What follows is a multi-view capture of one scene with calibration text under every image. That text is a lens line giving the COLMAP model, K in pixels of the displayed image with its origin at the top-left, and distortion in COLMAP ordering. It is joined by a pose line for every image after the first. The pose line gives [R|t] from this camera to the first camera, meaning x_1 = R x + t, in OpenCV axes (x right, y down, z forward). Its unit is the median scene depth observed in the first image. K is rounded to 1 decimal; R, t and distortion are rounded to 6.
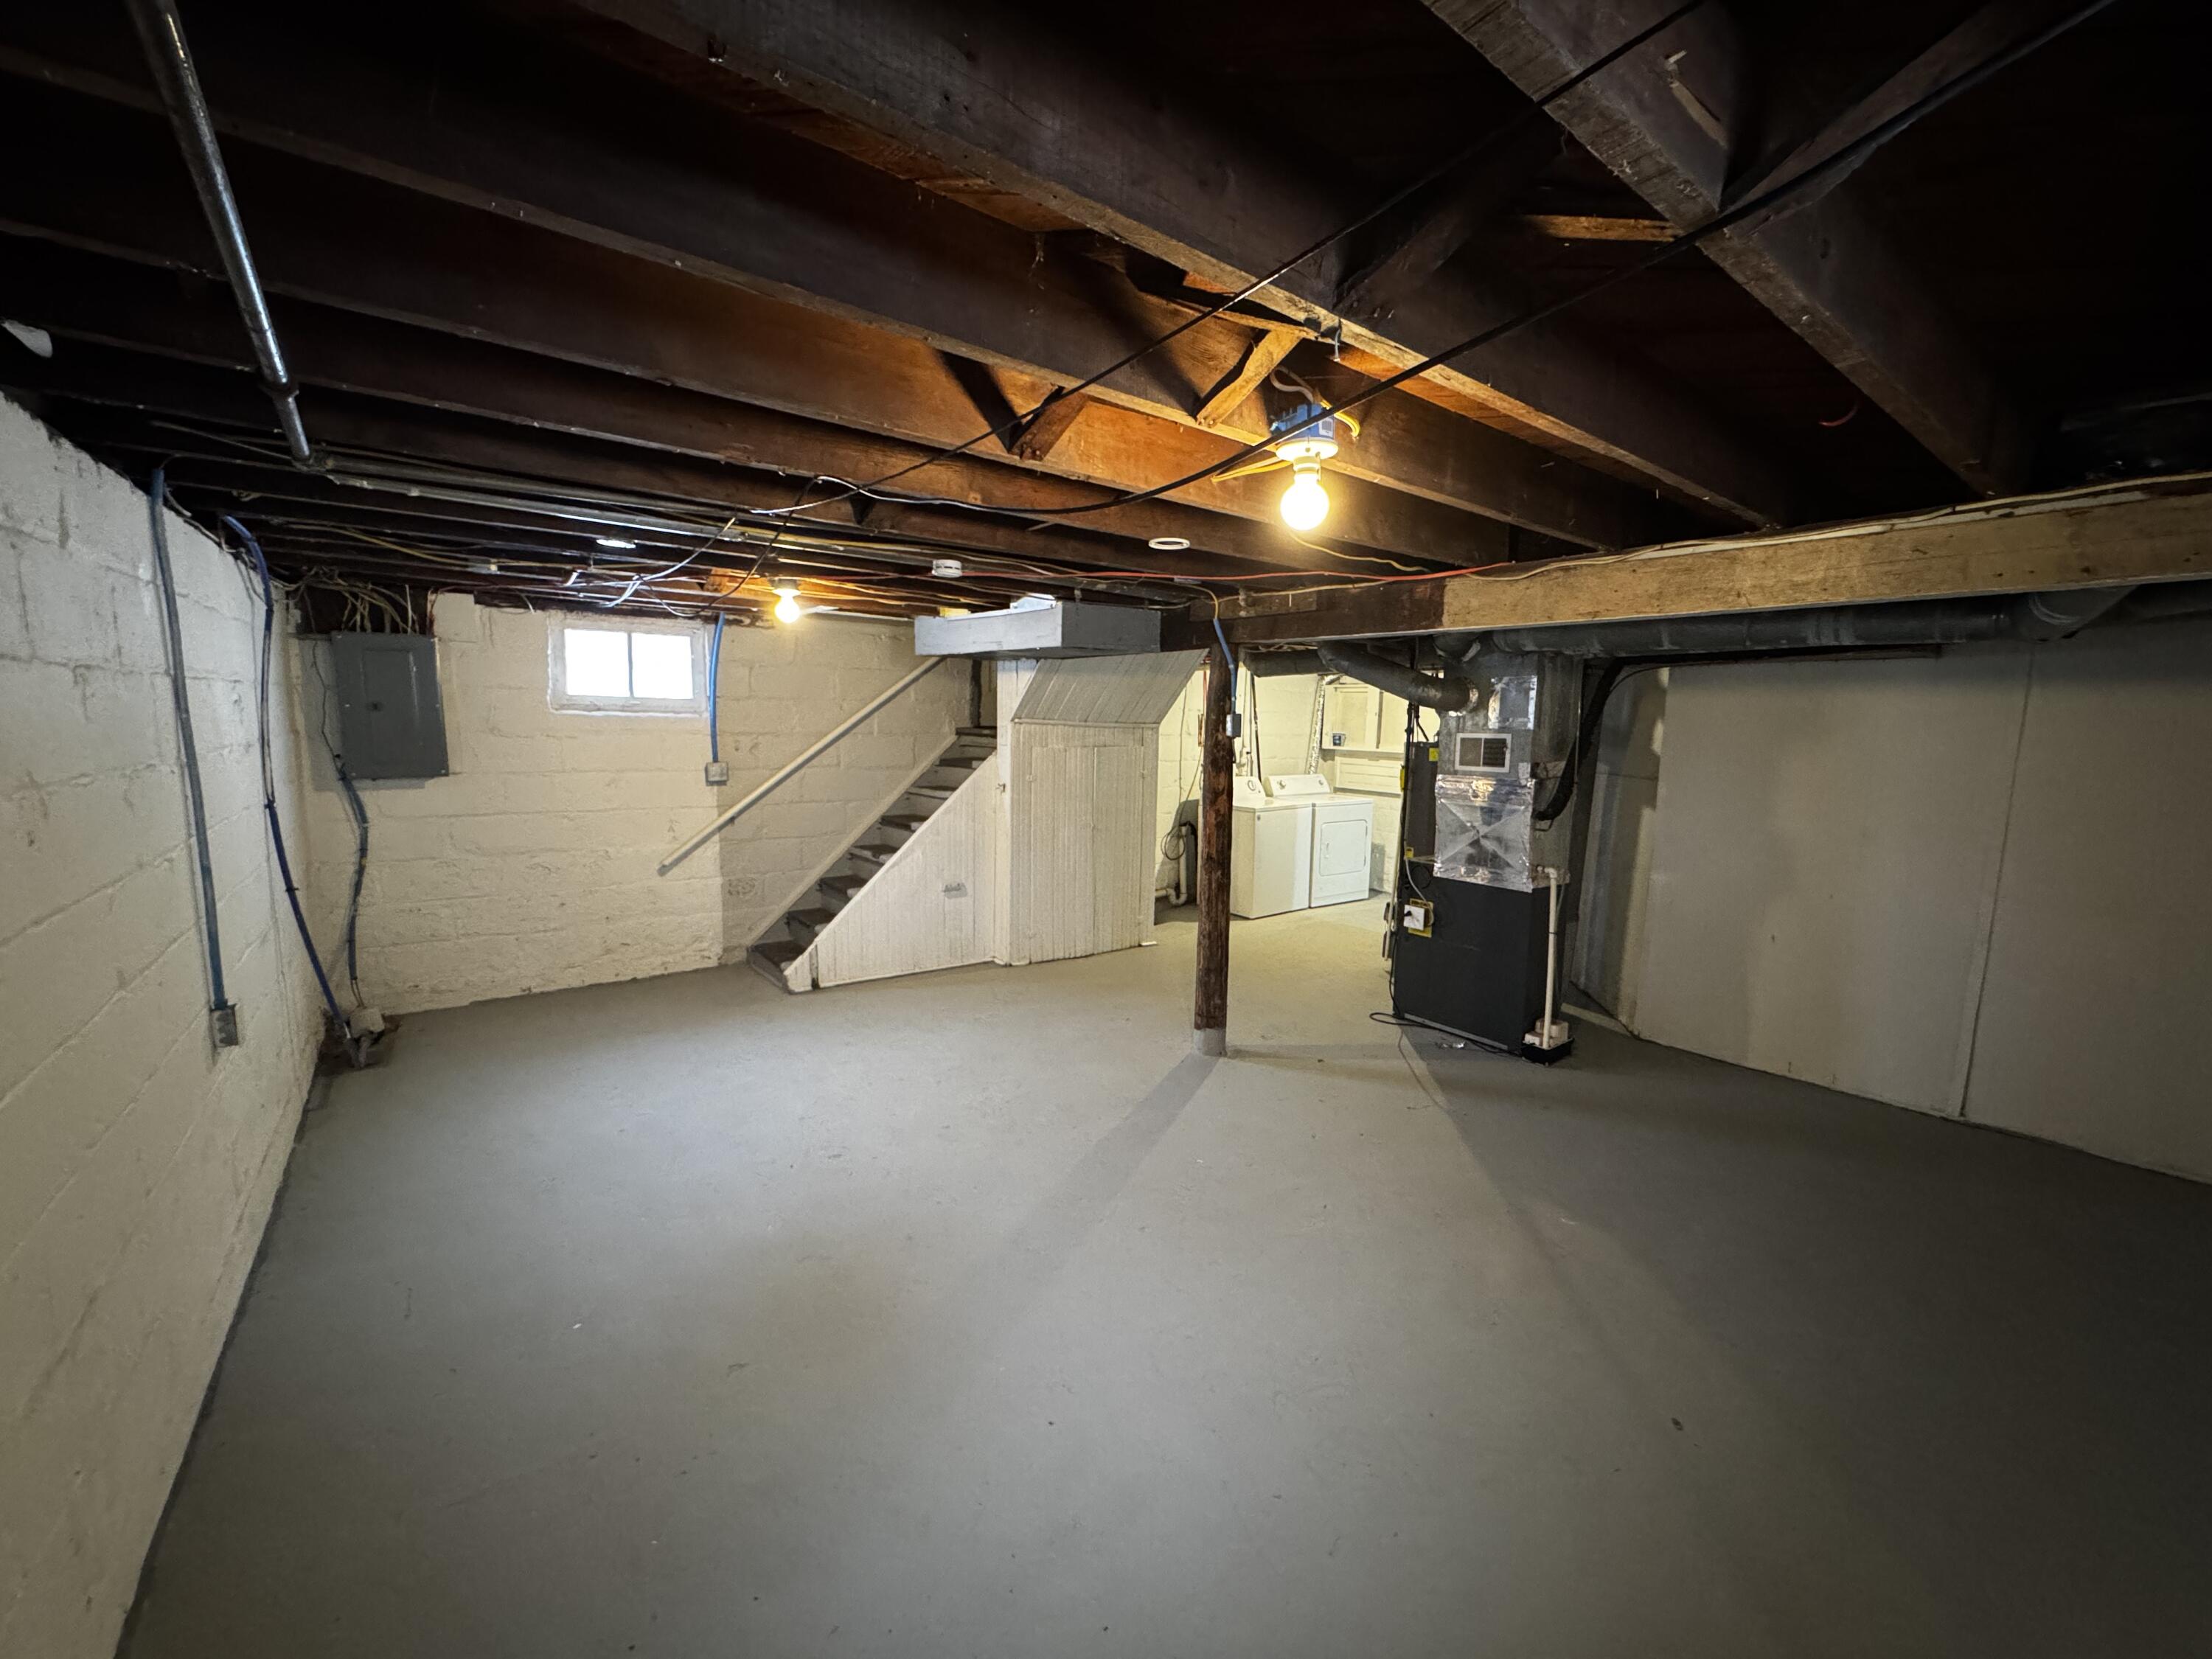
lens RADIAL K [[882.3, 0, 1109.2], [0, 882.3, 821.6], [0, 0, 1]] dist [-0.000518, -0.001067]
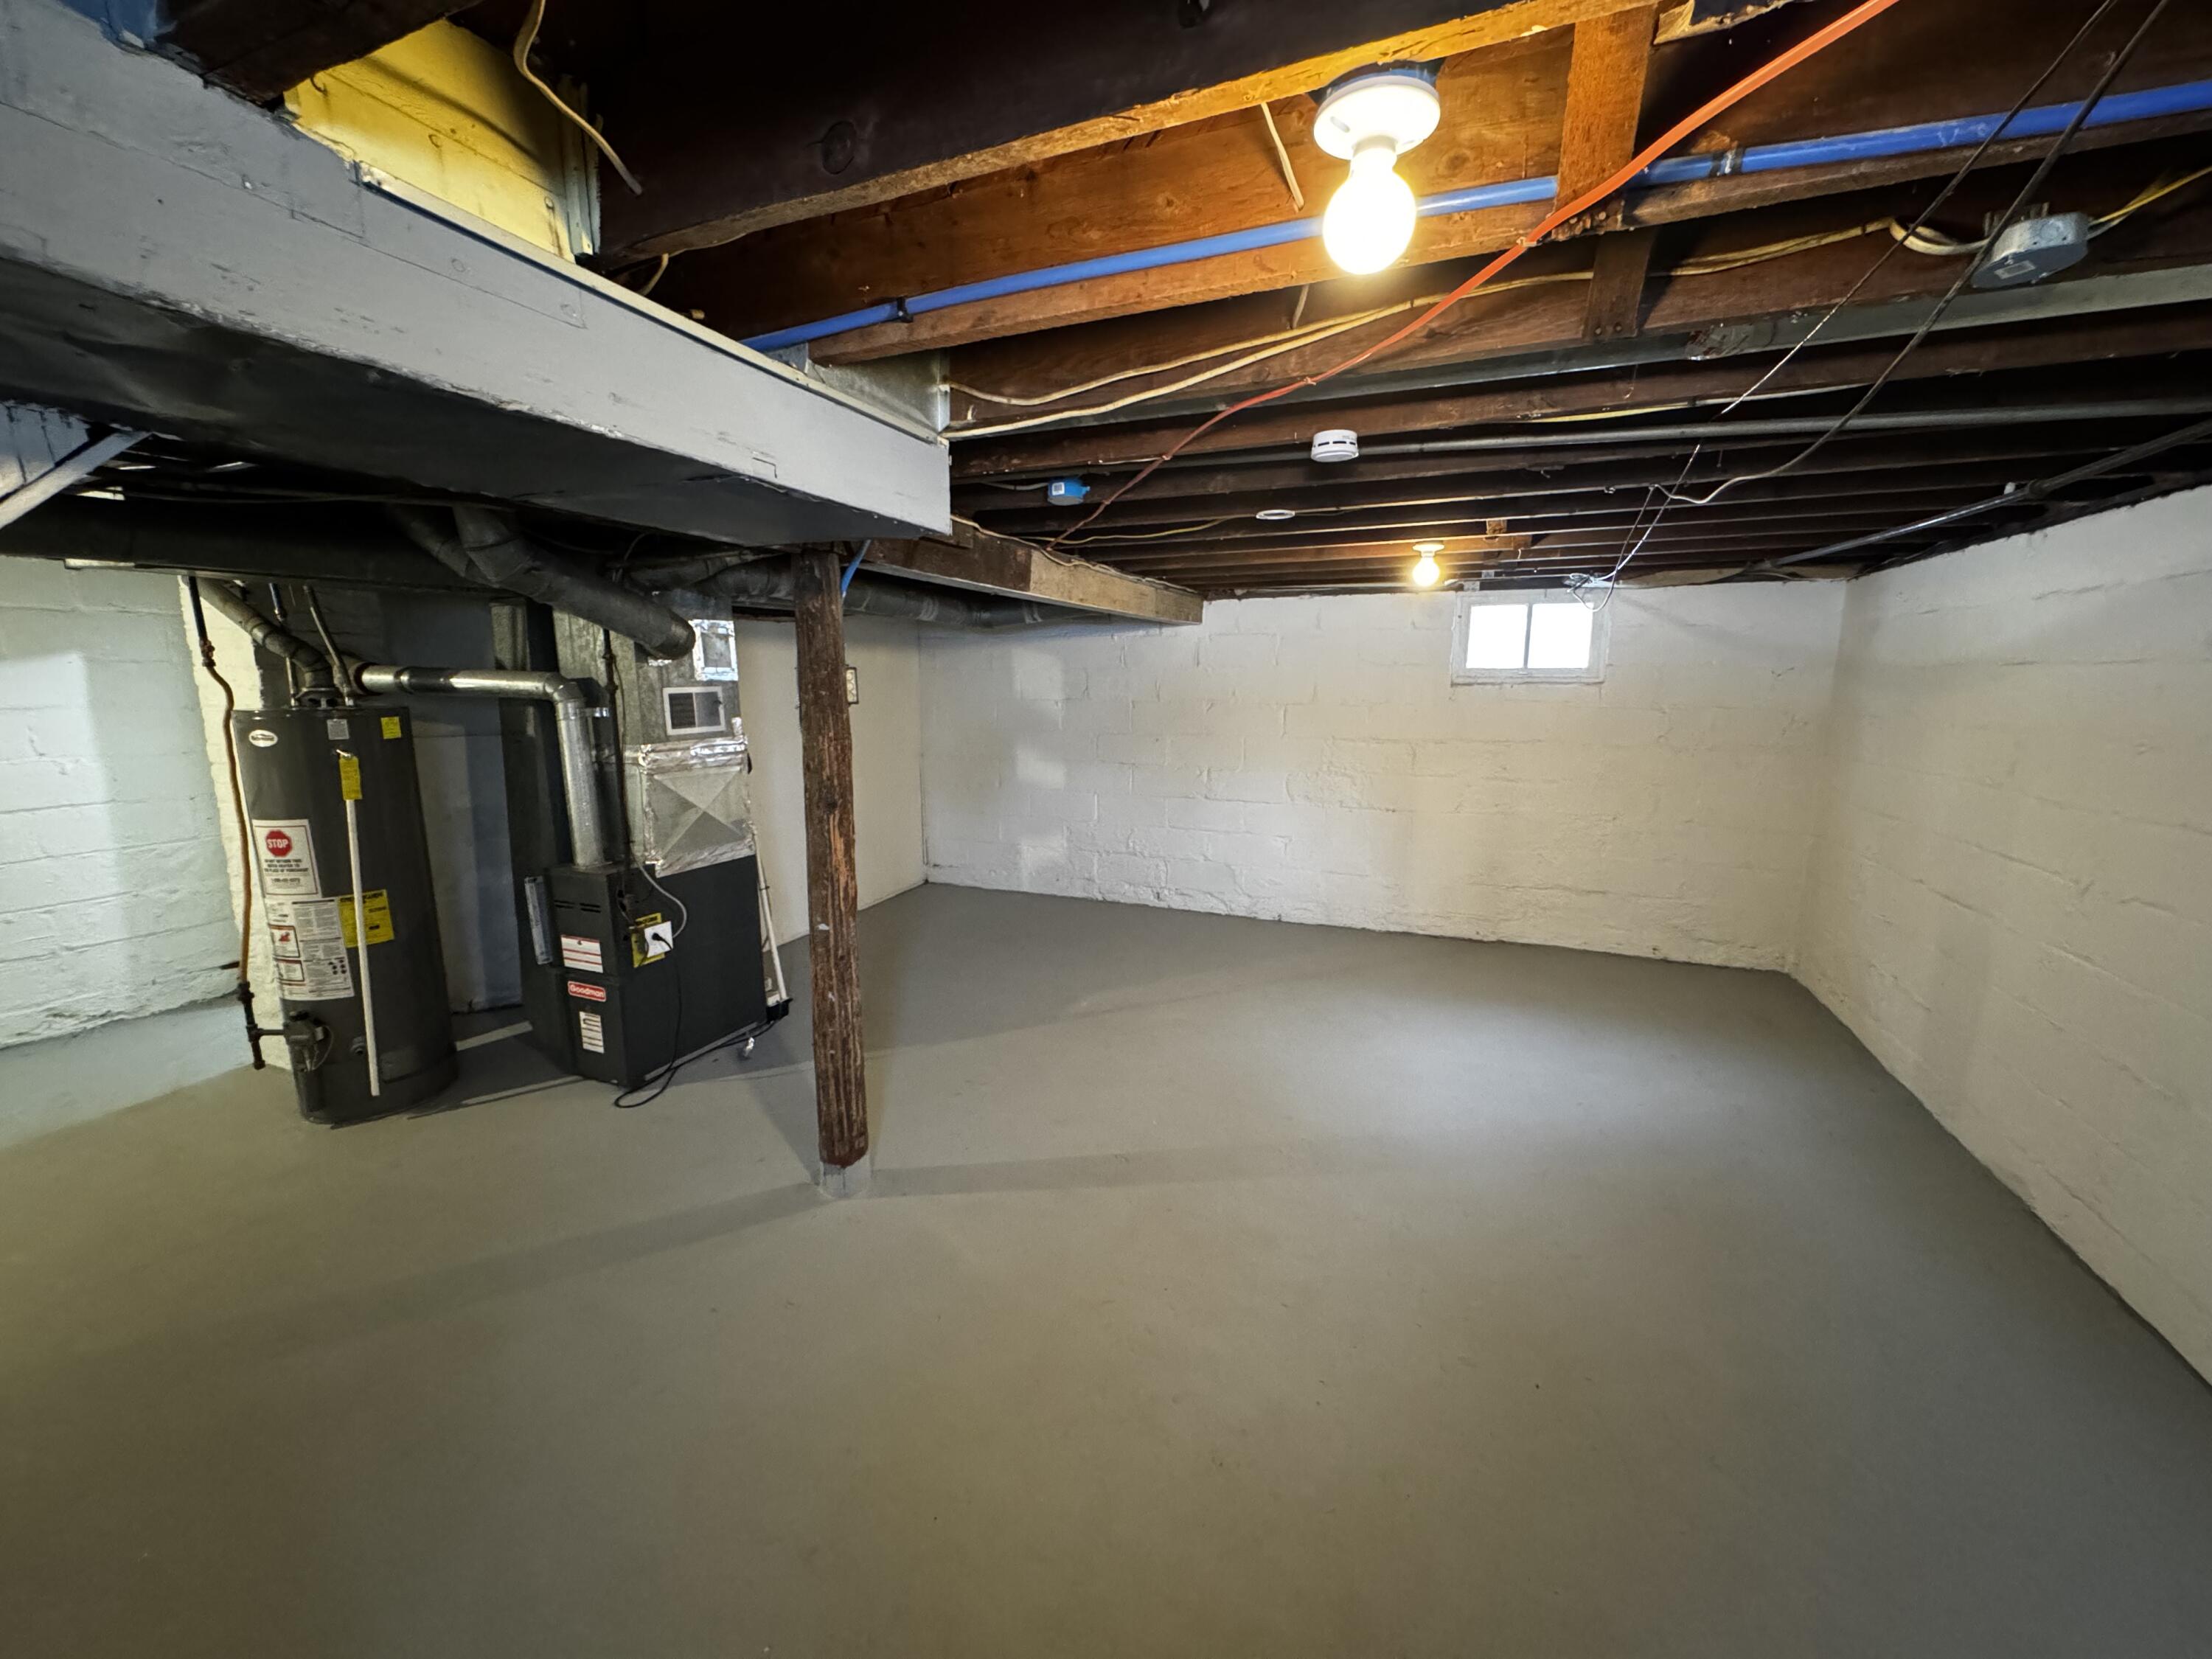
lens RADIAL K [[882.3, 0, 1112.2], [0, 882.3, 824.7], [0, 0, 1]] dist [-0.000518, -0.001067]
pose [[-0.506681, -0.168662, 0.845475, -0.281566], [0.087132, 0.965638, 0.244850, -0.081305], [-0.857719, 0.197728, -0.474575, 0.612853]]
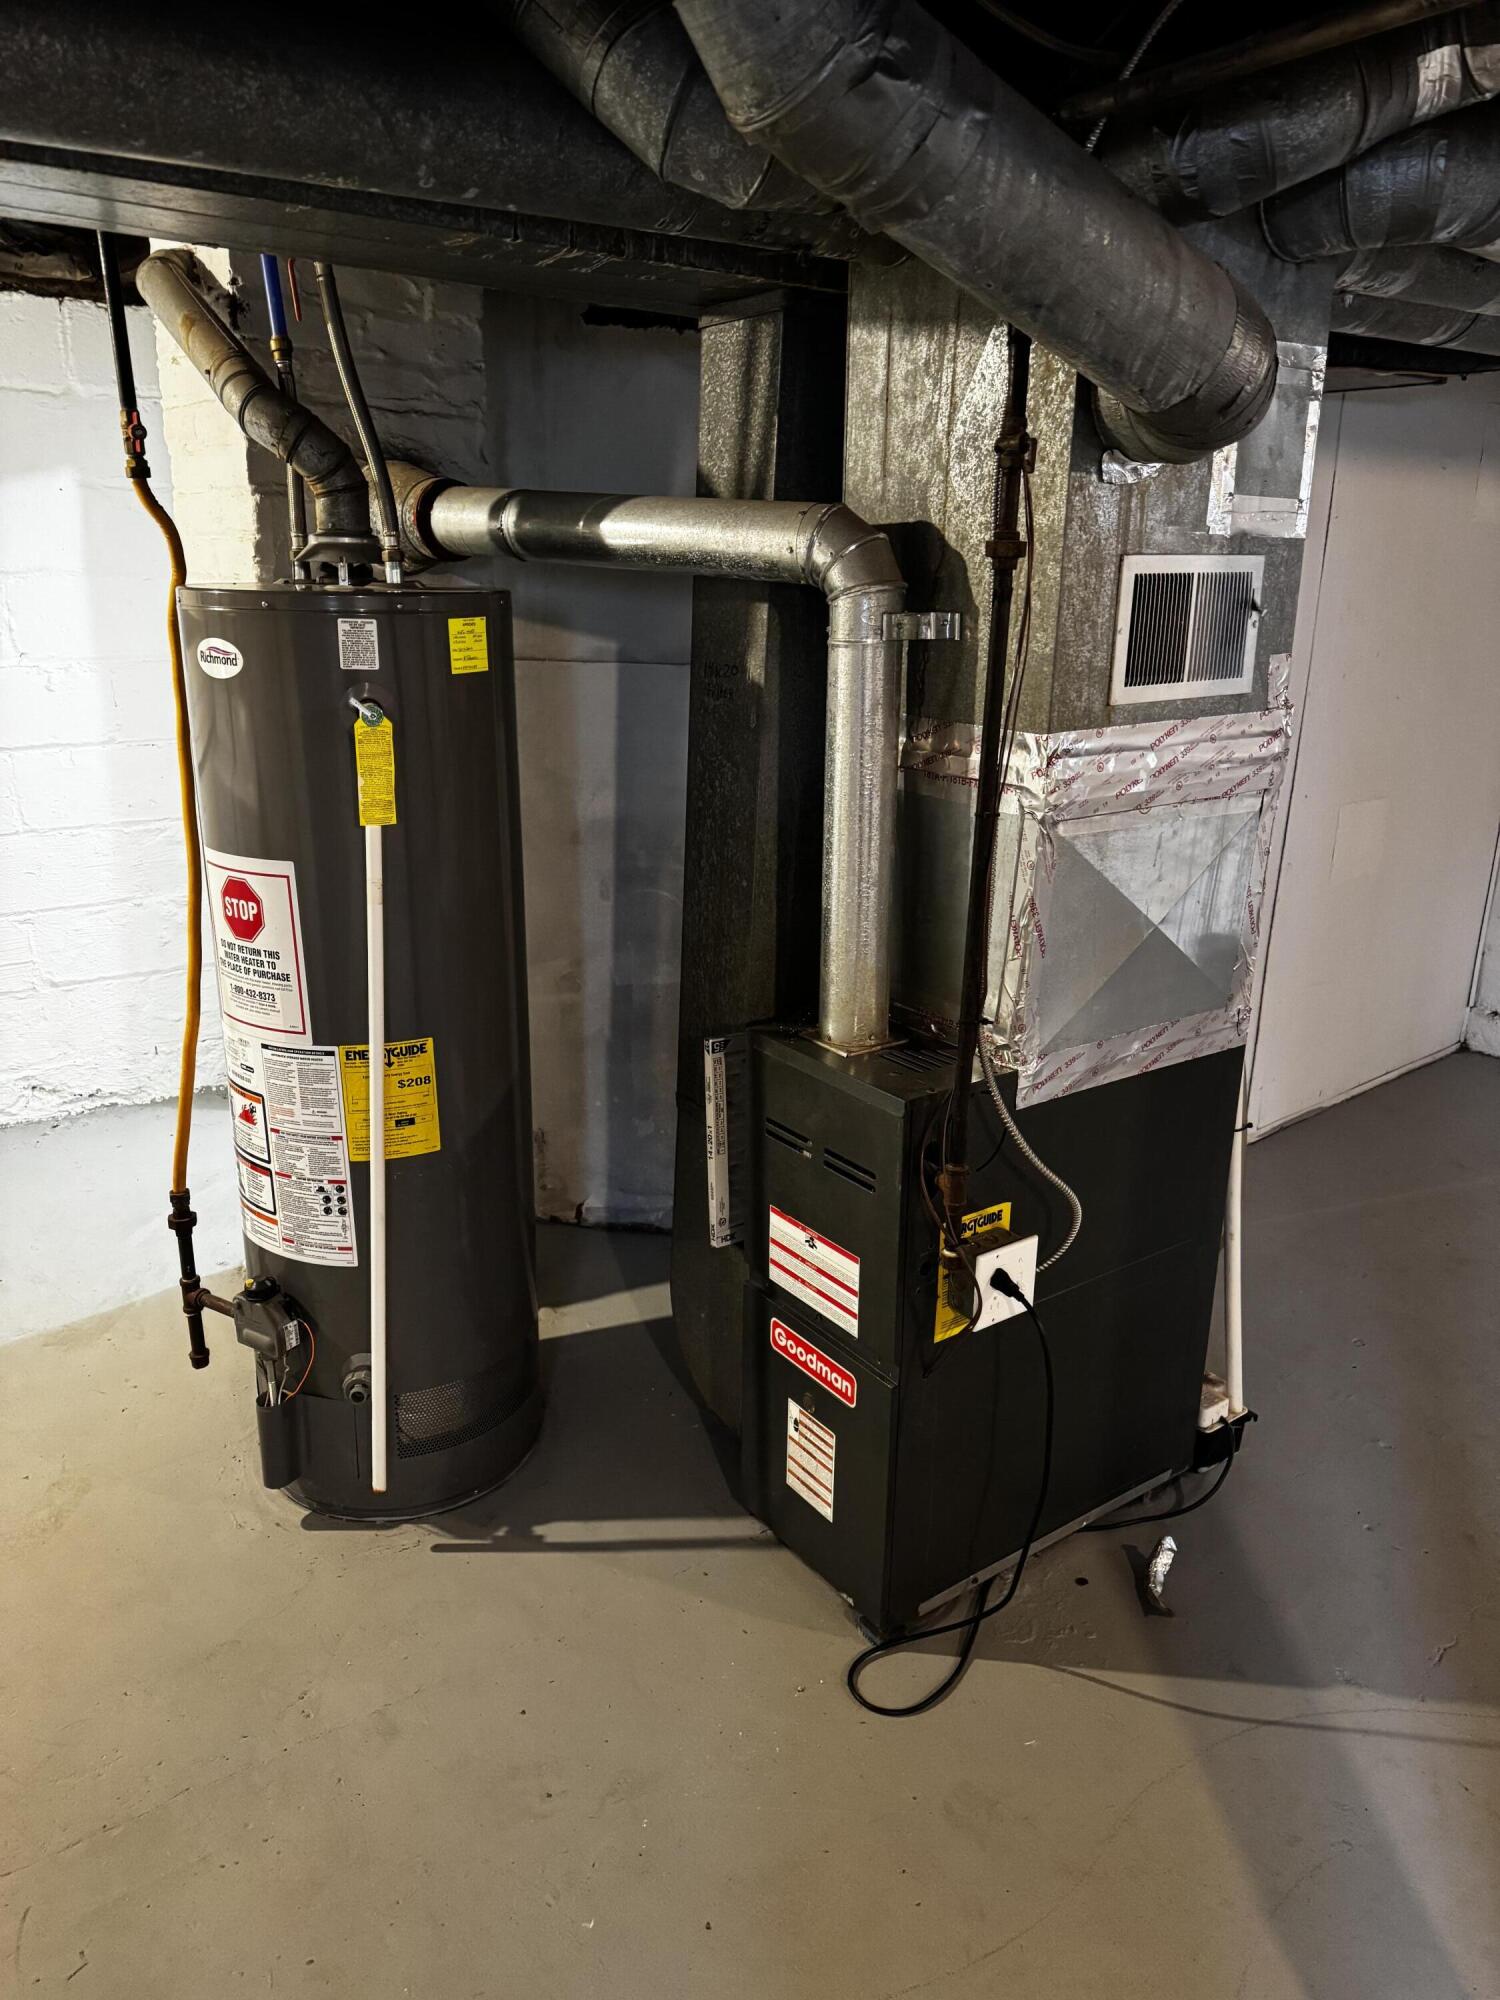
lens RADIAL K [[1407.0, 0, 749.4], [0, 1407.0, 1003.4], [0, 0, 1]] dist [0.063421, -0.068594]
pose [[0.012783, -0.328124, 0.944548, -0.018580], [0.097508, 0.940532, 0.325409, -0.071281], [-0.995153, 0.087942, 0.044018, 0.640087]]
